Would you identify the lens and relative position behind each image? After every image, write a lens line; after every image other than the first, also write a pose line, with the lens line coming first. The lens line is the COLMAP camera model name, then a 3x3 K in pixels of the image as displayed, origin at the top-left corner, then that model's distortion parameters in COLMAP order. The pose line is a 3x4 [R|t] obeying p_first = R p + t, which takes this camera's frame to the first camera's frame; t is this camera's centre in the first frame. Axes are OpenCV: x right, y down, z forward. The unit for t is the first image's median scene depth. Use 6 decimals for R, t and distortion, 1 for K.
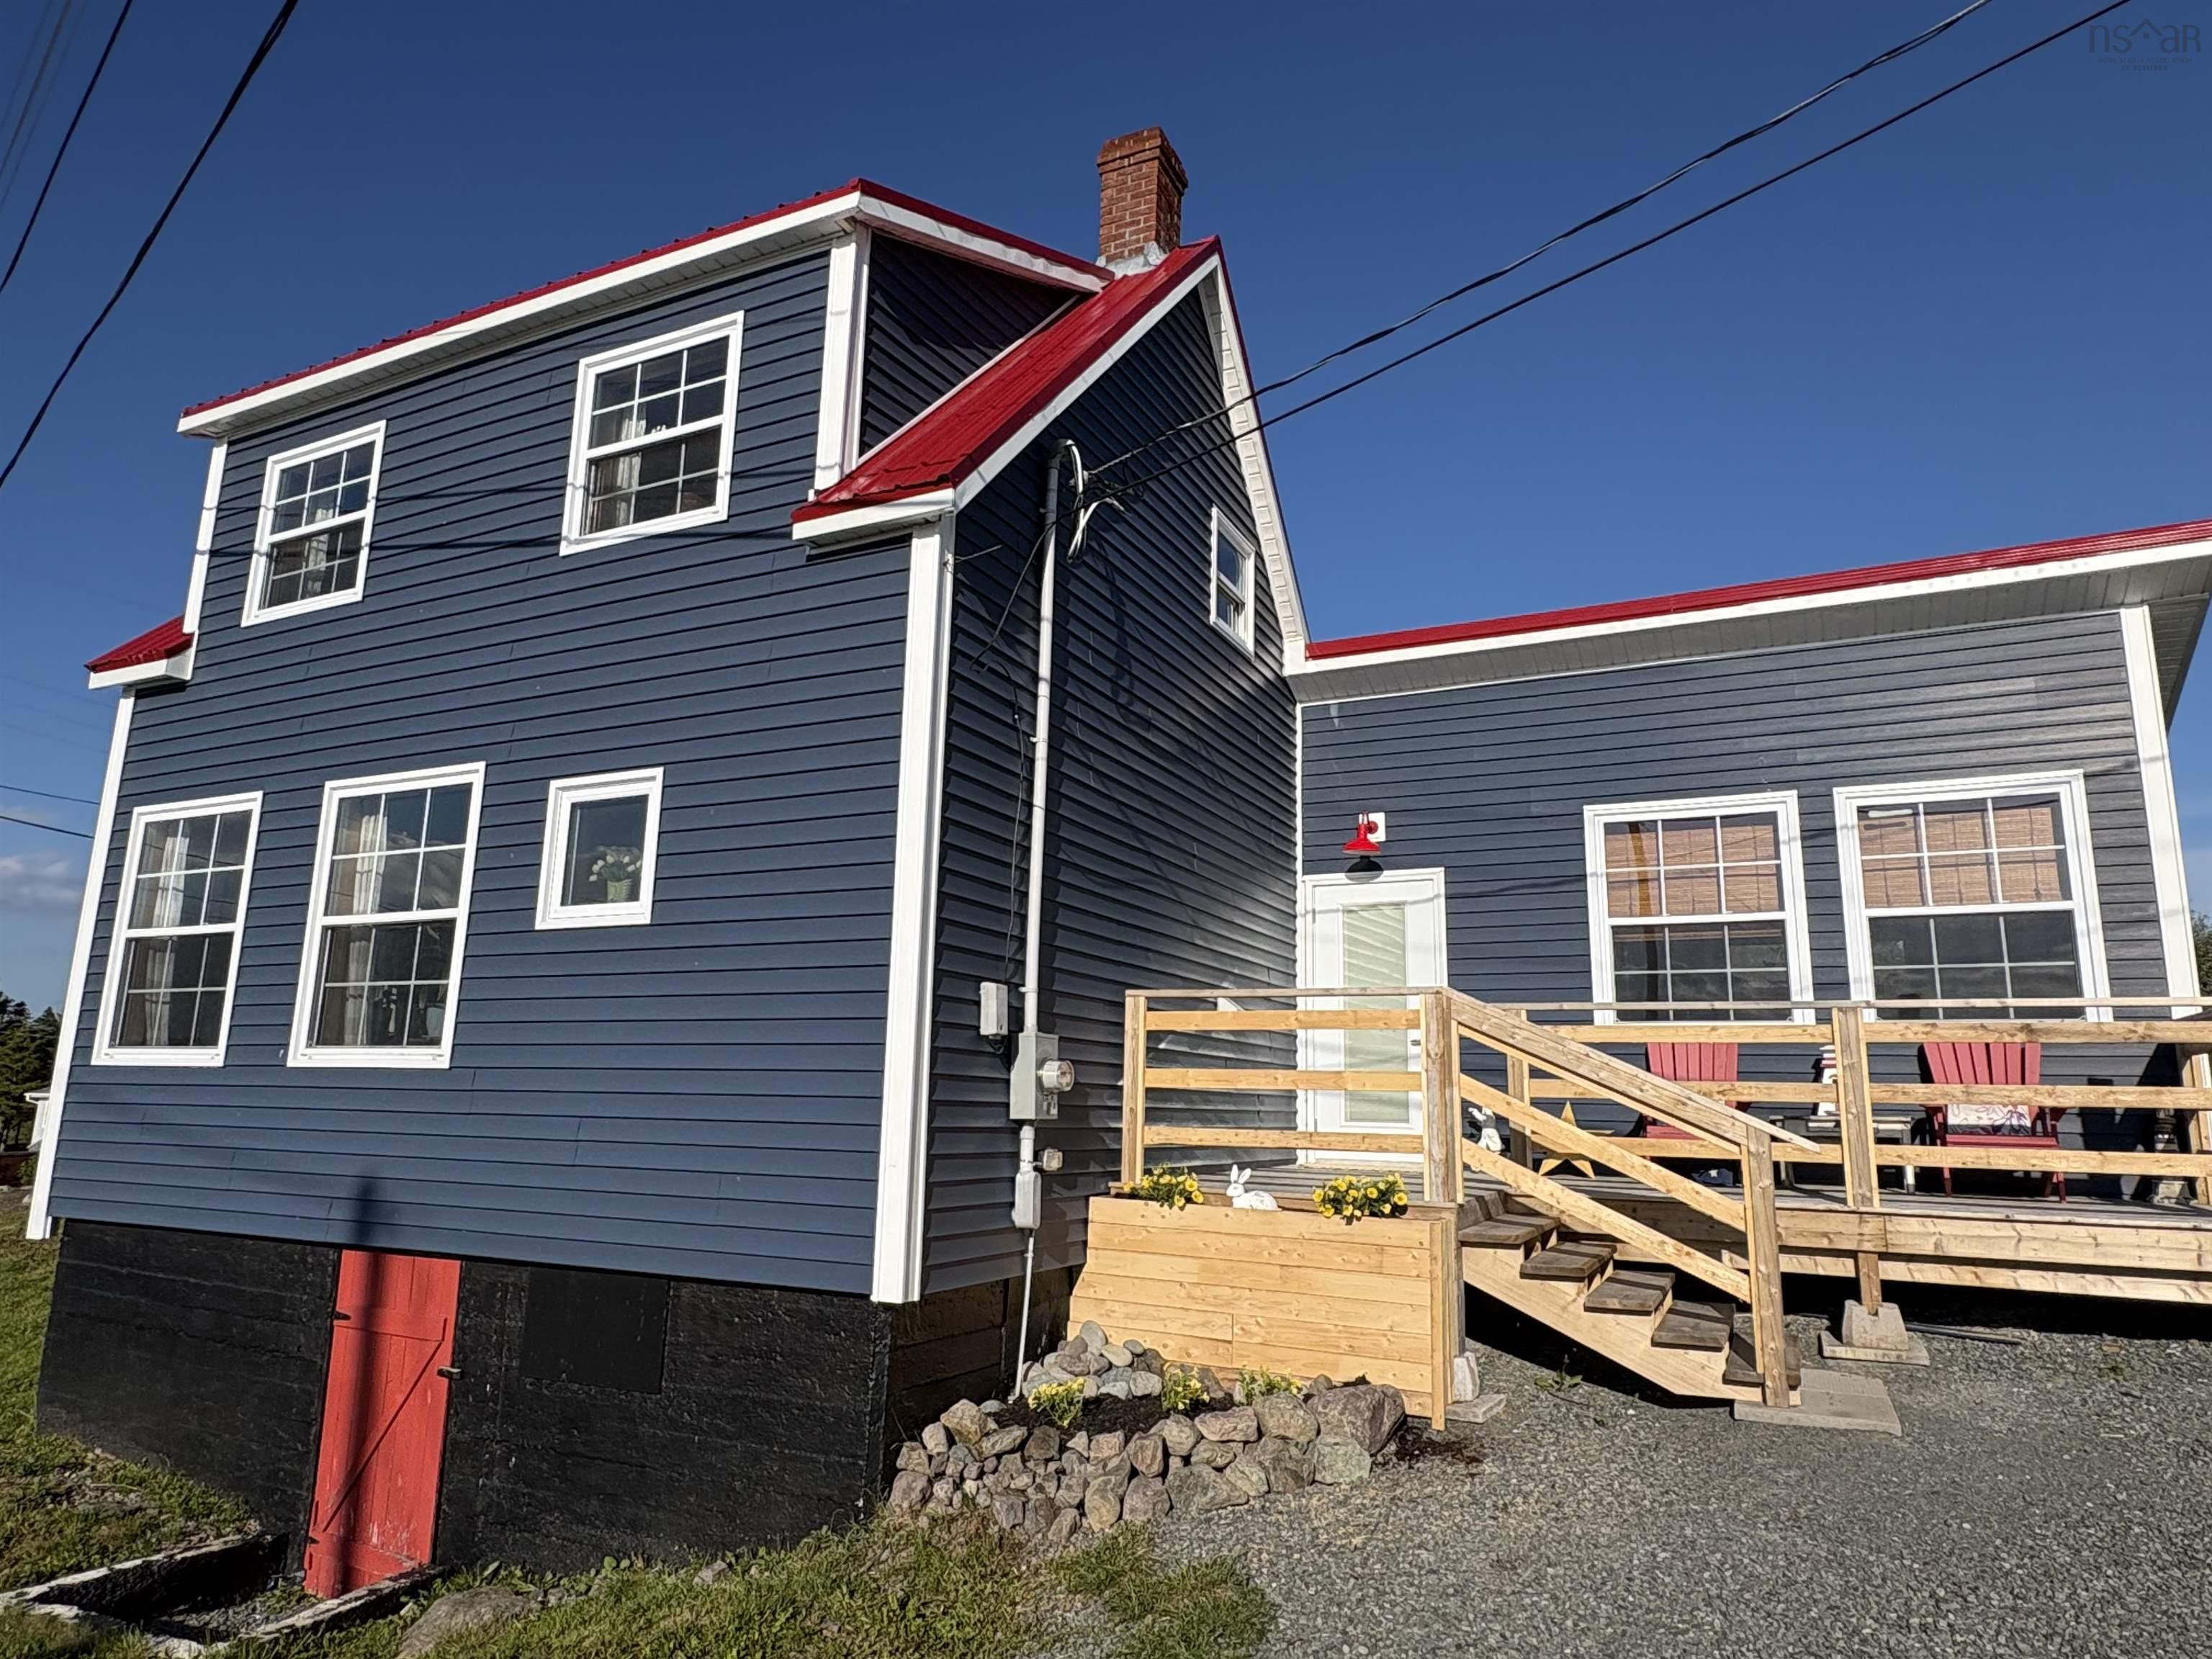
lens RADIAL K [[1357.6, 0, 1110.6], [0, 1357.6, 829.1], [0, 0, 1]] dist [0.015808, 0.001226]
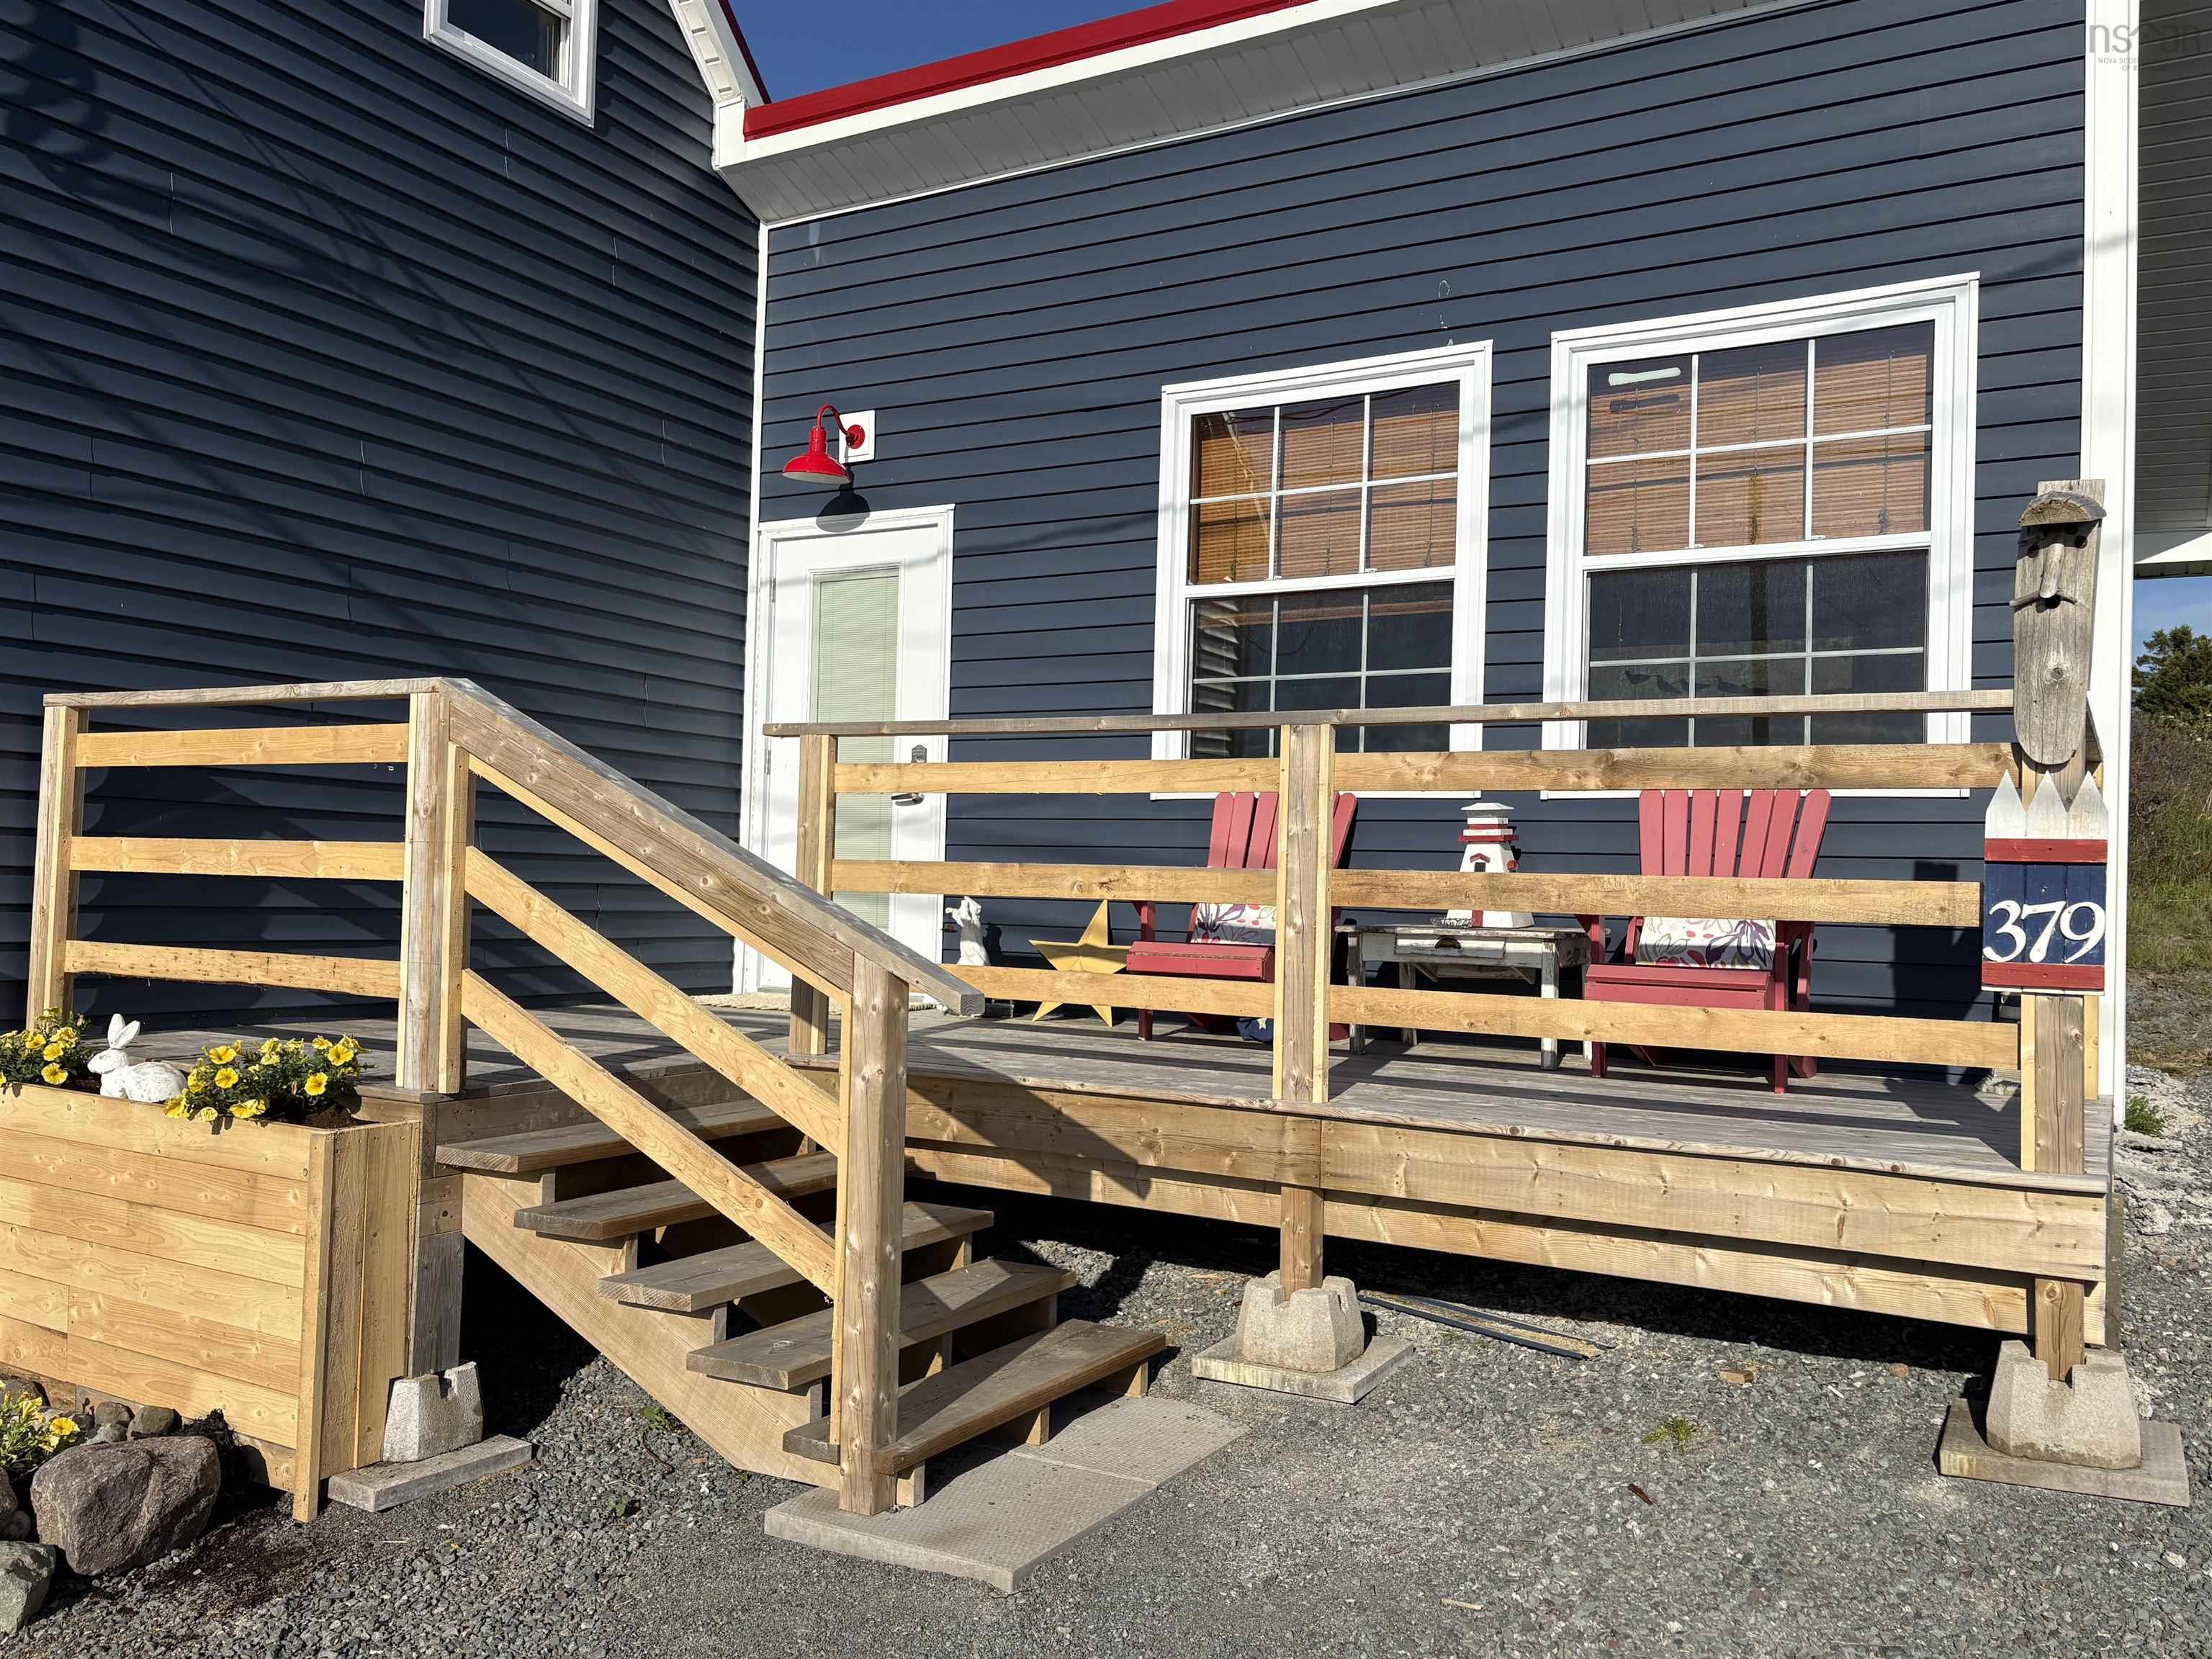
lens RADIAL K [[1739.1, 0, 1104.3], [0, 1739.1, 820.2], [0, 0, 1]] dist [0.038719, -0.006593]
pose [[0.997525, 0.004939, -0.070137, 0.405058], [0.006144, 0.987591, 0.156928, 0.051076], [0.070042, -0.156970, 0.985116, 0.277181]]
